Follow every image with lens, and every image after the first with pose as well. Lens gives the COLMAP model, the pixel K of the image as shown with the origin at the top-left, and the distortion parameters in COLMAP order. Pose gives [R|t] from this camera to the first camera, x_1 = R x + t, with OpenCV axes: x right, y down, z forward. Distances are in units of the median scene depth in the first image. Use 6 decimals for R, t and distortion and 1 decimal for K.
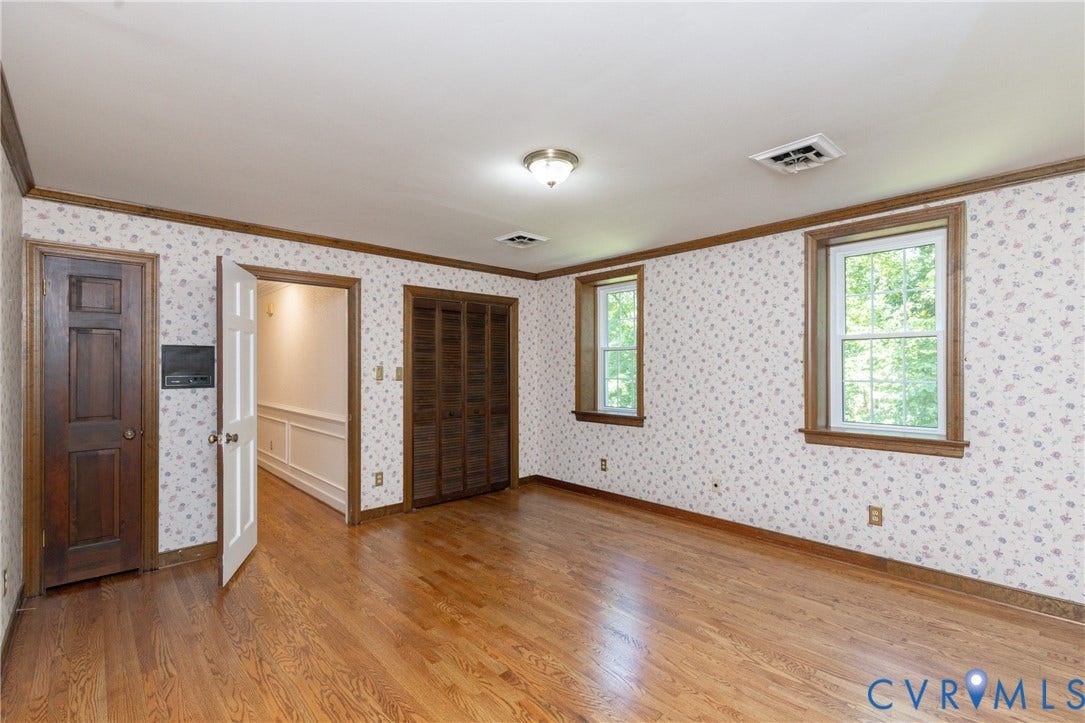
lens RADIAL K [[495.6, 0, 551.3], [0, 495.6, 367.6], [0, 0, 1]] dist [0.003687, 0.000778]
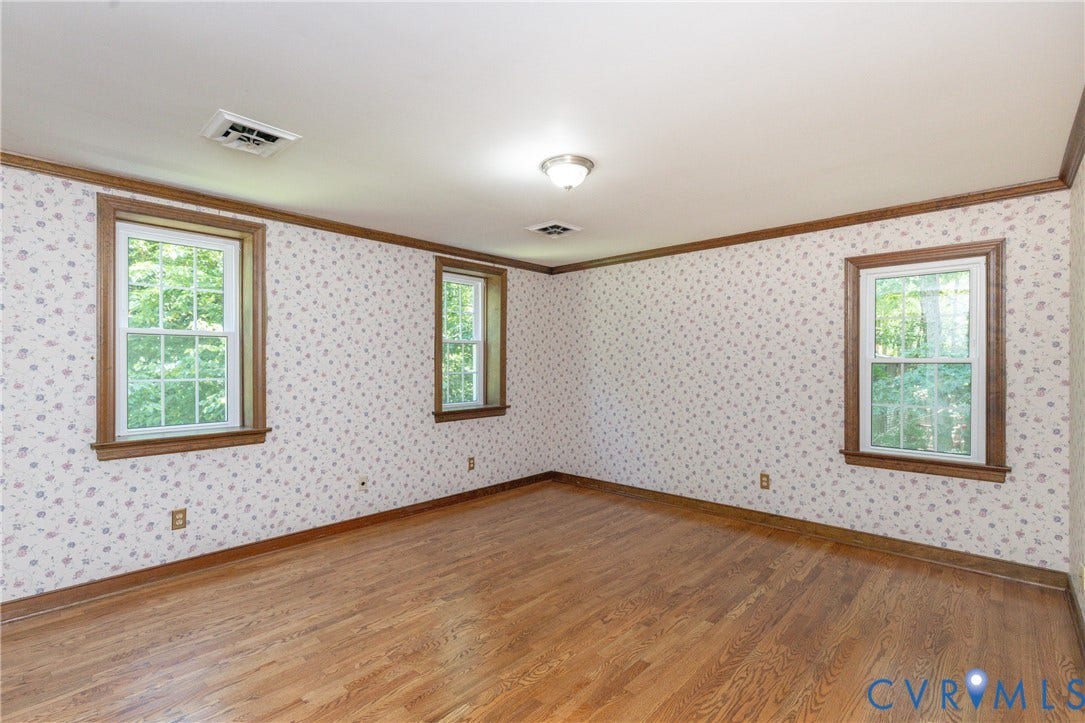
lens RADIAL K [[495.6, 0, 545.2], [0, 495.6, 365.7], [0, 0, 1]] dist [0.003687, 0.000778]
pose [[-0.078506, 0.002548, 0.996910, -0.663976], [0.003982, 0.999990, -0.002243, 0.009298], [-0.996906, 0.003793, -0.078515, 0.713885]]
